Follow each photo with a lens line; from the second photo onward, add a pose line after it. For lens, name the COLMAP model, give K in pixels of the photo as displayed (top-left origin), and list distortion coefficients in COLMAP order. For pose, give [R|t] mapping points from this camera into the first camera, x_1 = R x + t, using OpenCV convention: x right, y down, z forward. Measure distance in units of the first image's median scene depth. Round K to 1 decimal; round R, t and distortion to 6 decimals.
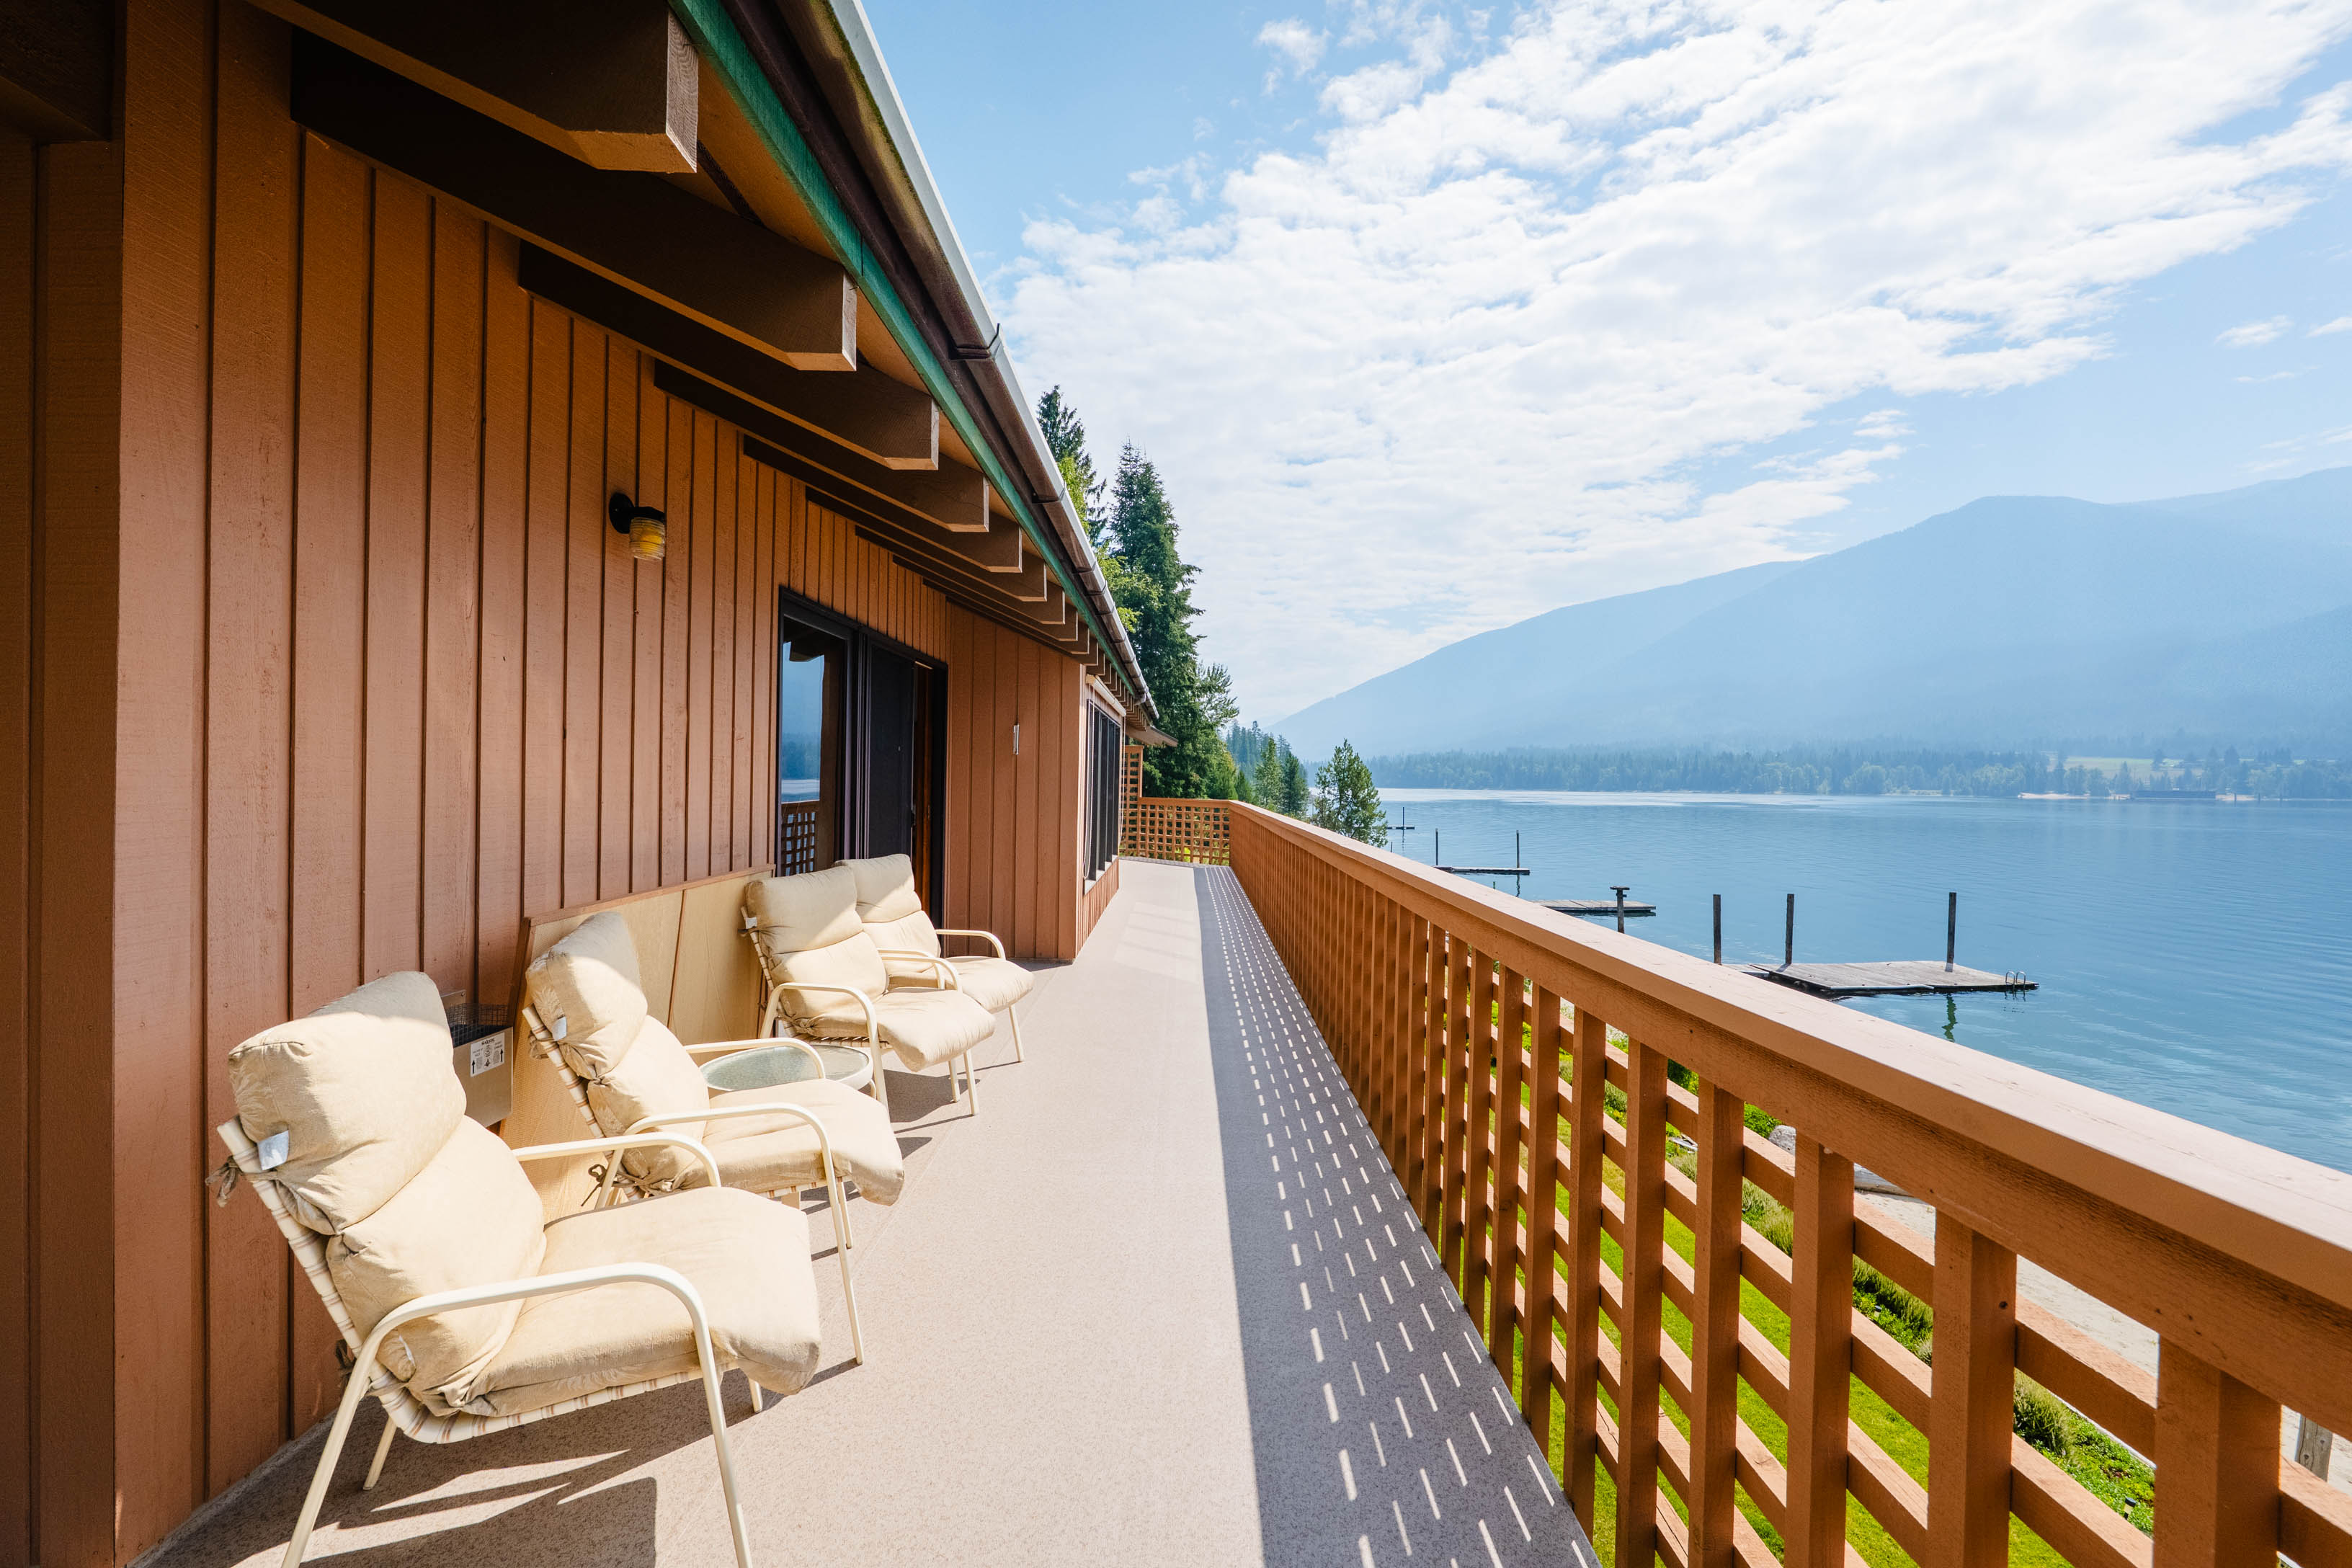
lens RADIAL K [[956.5, 0, 1181.8], [0, 956.5, 784.9], [0, 0, 1]] dist [-0.014100, 0.000918]
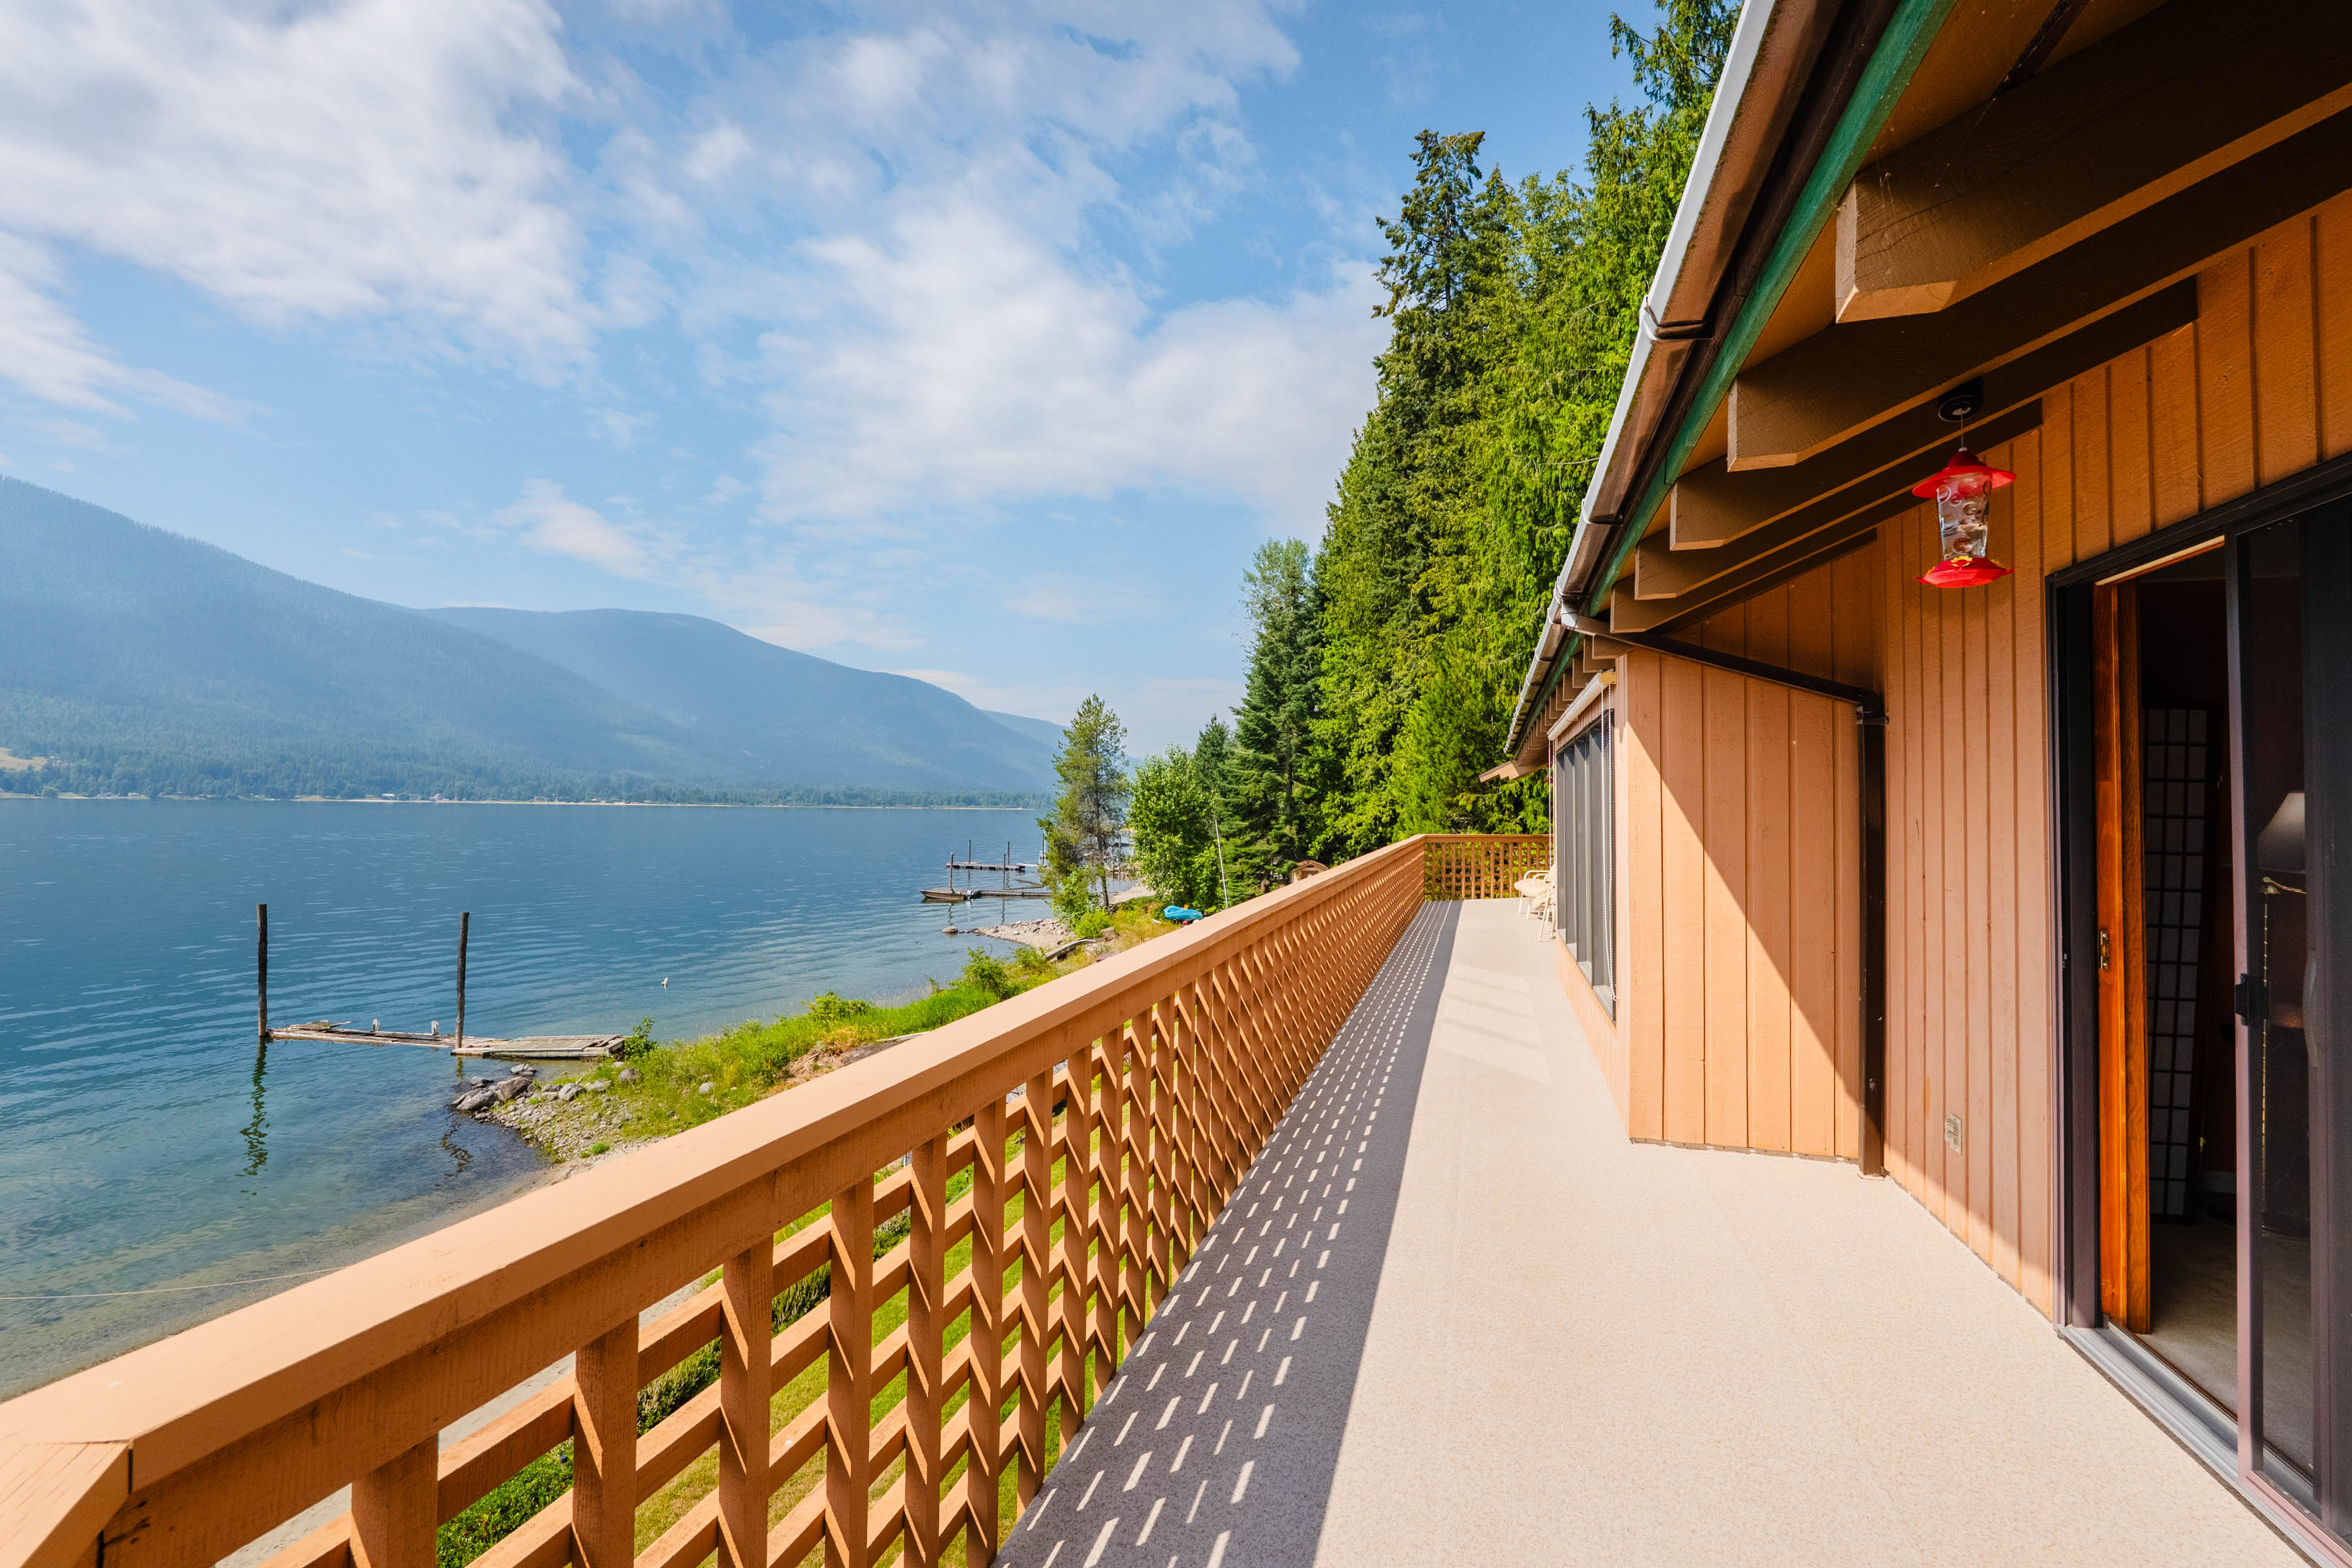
lens RADIAL K [[956.5, 0, 1181.8], [0, 956.5, 784.9], [0, 0, 1]] dist [-0.014100, 0.000918]
pose [[-0.954515, -0.018366, 0.297598, -0.077289], [-0.024064, 0.999590, -0.015497, -0.117897], [-0.297192, -0.021954, -0.954565, 2.328447]]
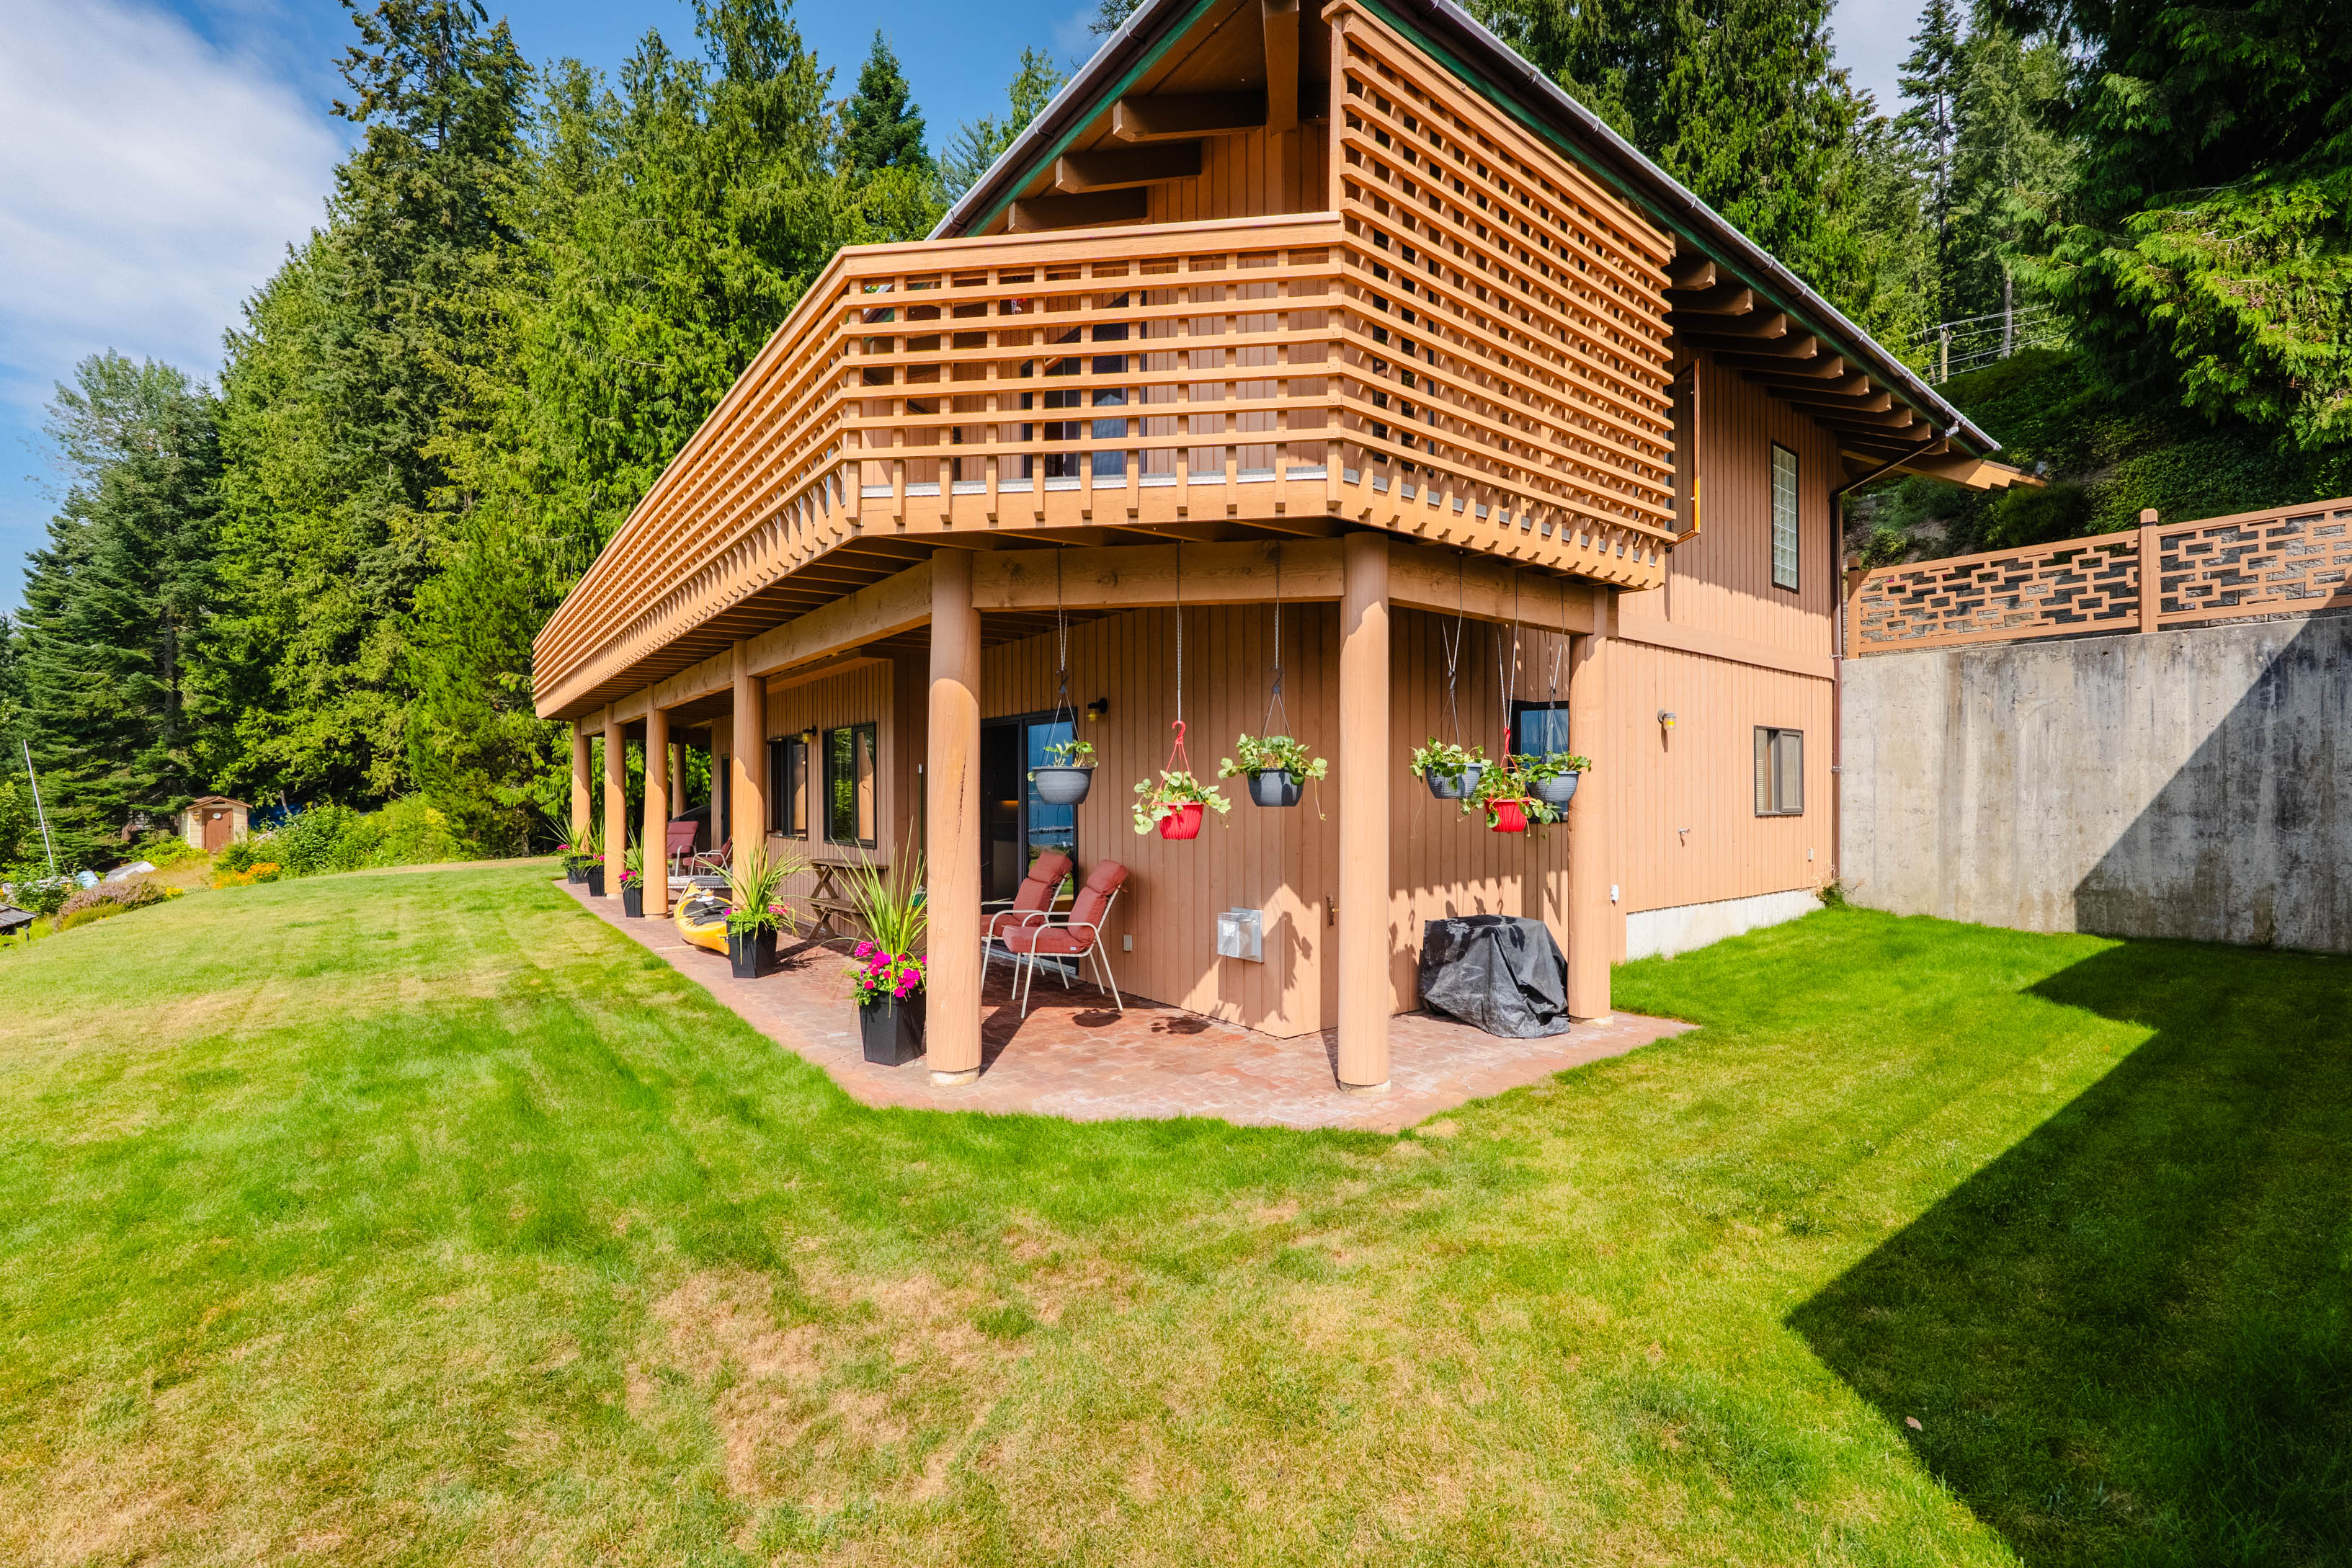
lens RADIAL K [[987.2, 0, 1176.5], [0, 987.2, 788.3], [0, 0, 1]] dist [-0.009783, 0.000332]
pose [[-0.788457, -0.017655, -0.614837, 0.041398], [-0.012770, 0.999842, -0.012335, 0.022856], [0.614957, -0.001875, -0.788558, 2.525470]]
